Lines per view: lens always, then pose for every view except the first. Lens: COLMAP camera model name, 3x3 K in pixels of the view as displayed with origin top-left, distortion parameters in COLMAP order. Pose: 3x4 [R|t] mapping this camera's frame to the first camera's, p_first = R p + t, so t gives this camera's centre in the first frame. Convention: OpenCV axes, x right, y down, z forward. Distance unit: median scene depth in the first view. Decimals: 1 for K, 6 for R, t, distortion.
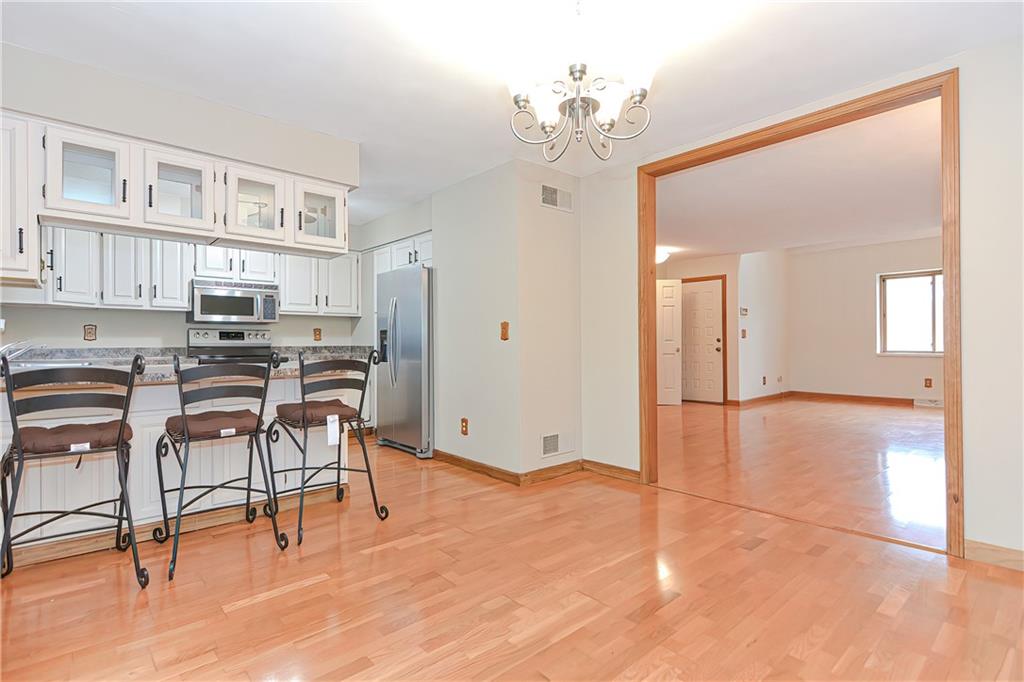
lens RADIAL K [[502.3, 0, 517.7], [0, 502.3, 341.3], [0, 0, 1]] dist [0.001458, -0.000015]
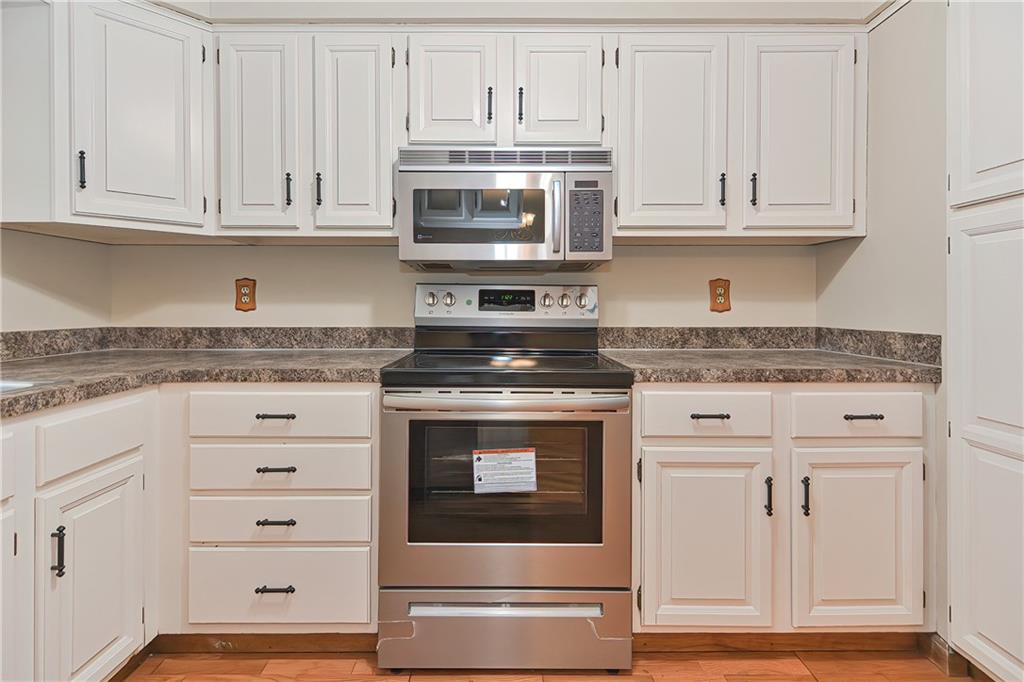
lens RADIAL K [[502.3, 0, 514.7], [0, 502.3, 307.1], [0, 0, 1]] dist [0.001458, -0.000015]
pose [[0.747608, 0.008936, -0.664080, -0.300835], [-0.002834, 0.999943, 0.010266, -0.009233], [0.664134, -0.005793, 0.747591, 0.706769]]
